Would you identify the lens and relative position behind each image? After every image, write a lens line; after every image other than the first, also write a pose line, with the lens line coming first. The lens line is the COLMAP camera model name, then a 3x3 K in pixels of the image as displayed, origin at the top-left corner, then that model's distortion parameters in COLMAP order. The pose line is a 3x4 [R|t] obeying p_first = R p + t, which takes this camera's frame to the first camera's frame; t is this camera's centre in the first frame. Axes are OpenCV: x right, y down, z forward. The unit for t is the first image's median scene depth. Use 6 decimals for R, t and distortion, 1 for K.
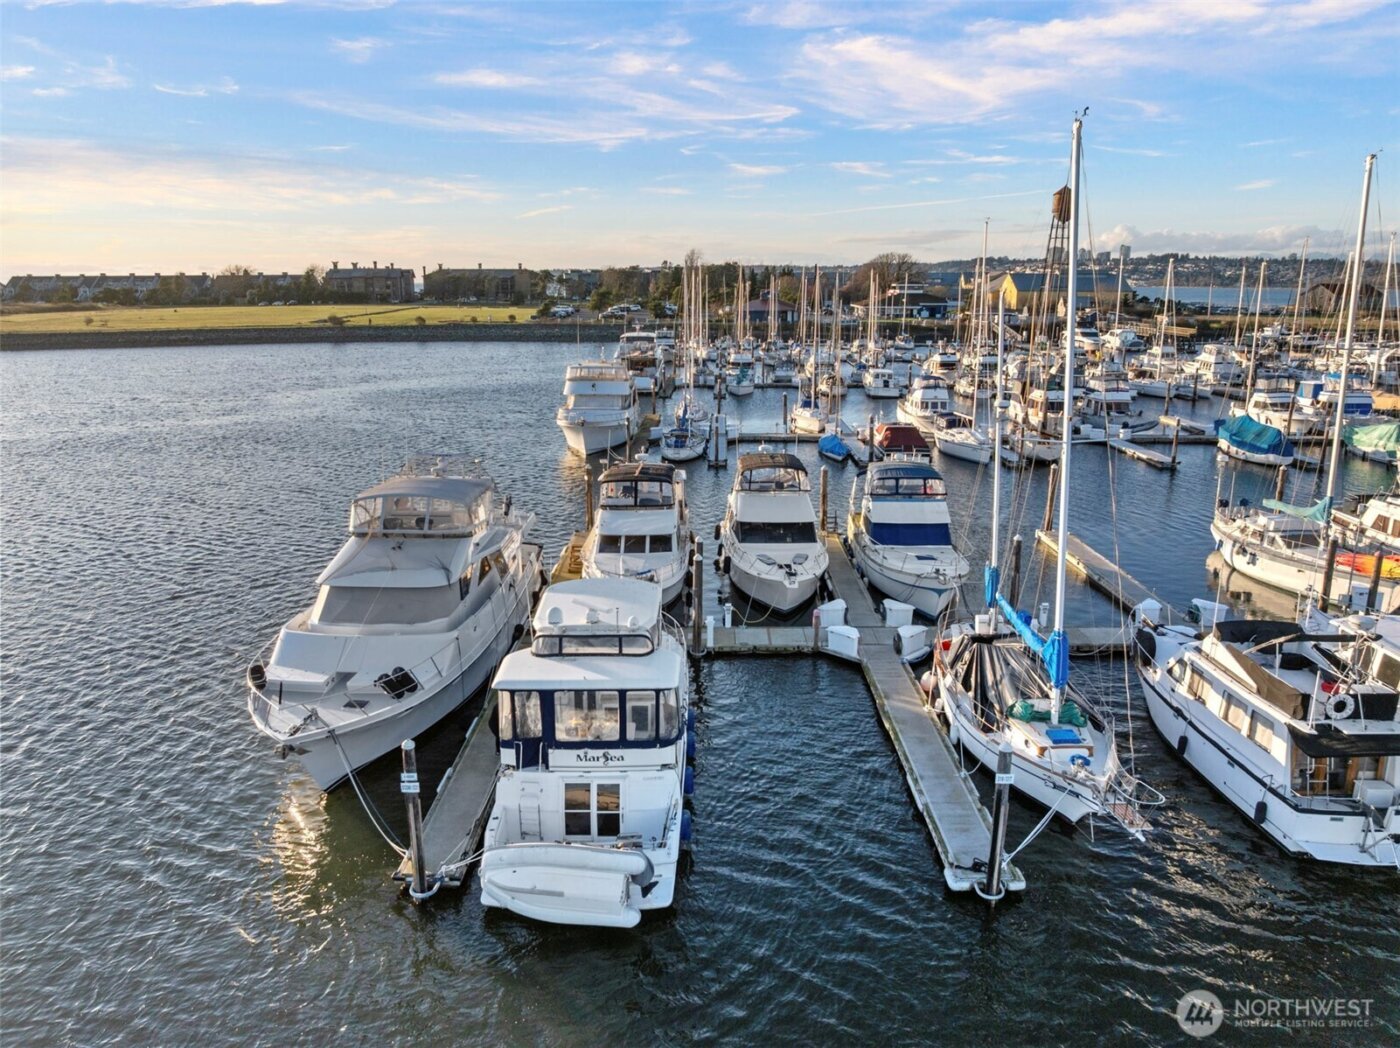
lens RADIAL K [[982.9, 0, 705.0], [0, 982.9, 518.5], [0, 0, 1]] dist [-0.036718, -0.000870]
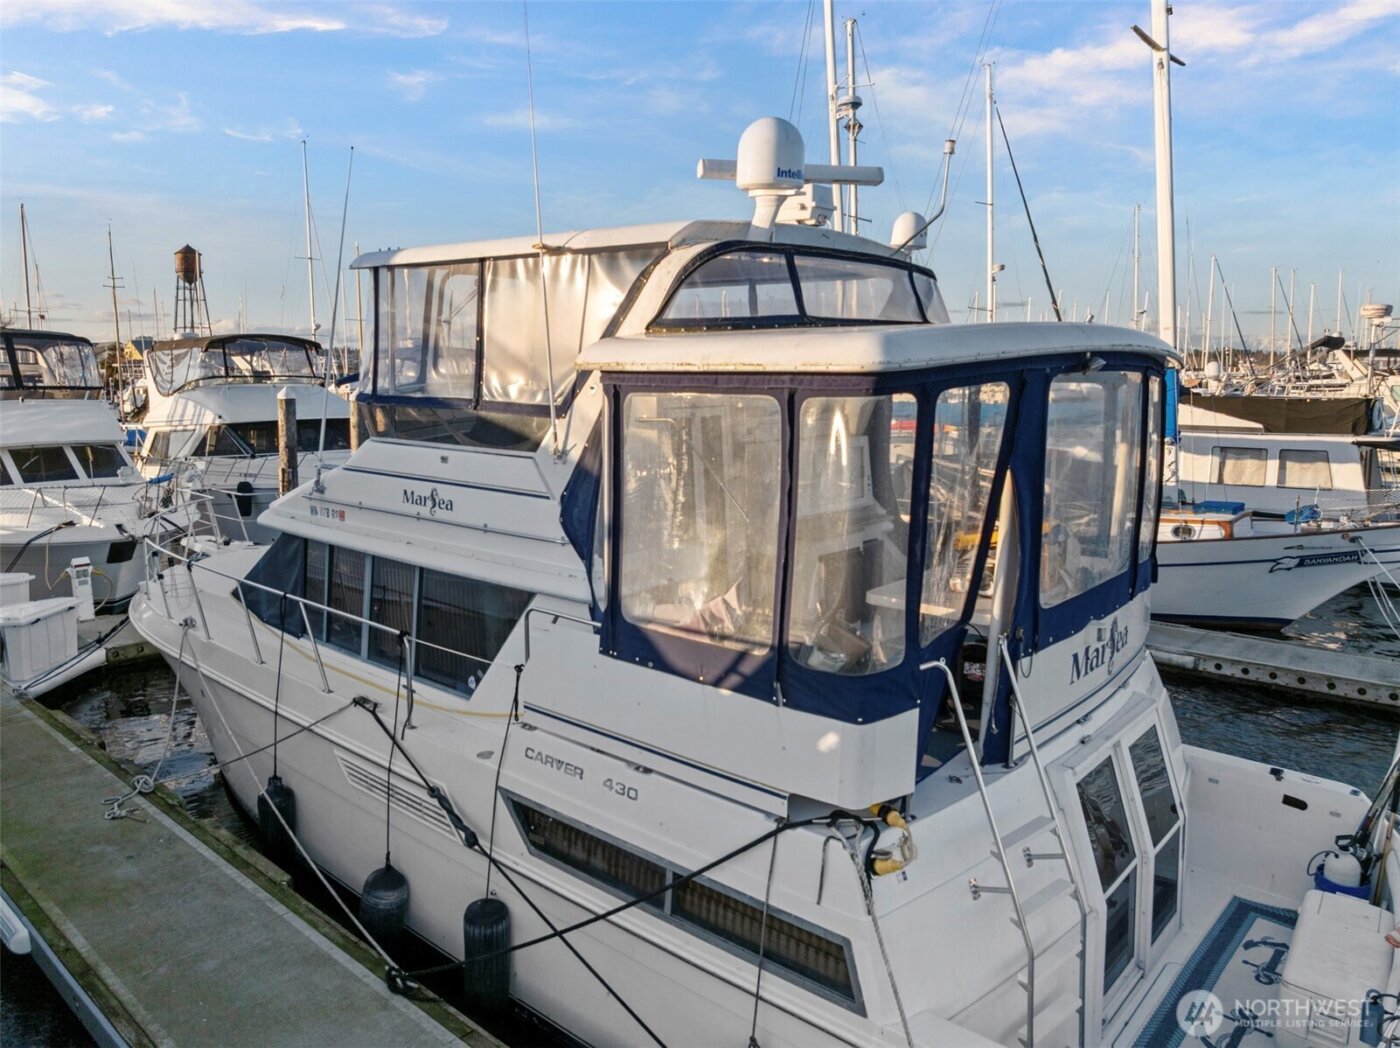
lens RADIAL K [[982.9, 0, 705.0], [0, 982.9, 518.5], [0, 0, 1]] dist [-0.036718, -0.000870]
pose [[0.656574, -0.110016, 0.746195, -0.244799], [0.177270, 0.984102, -0.010887, 0.129651], [-0.733134, 0.139426, 0.665638, 0.600225]]
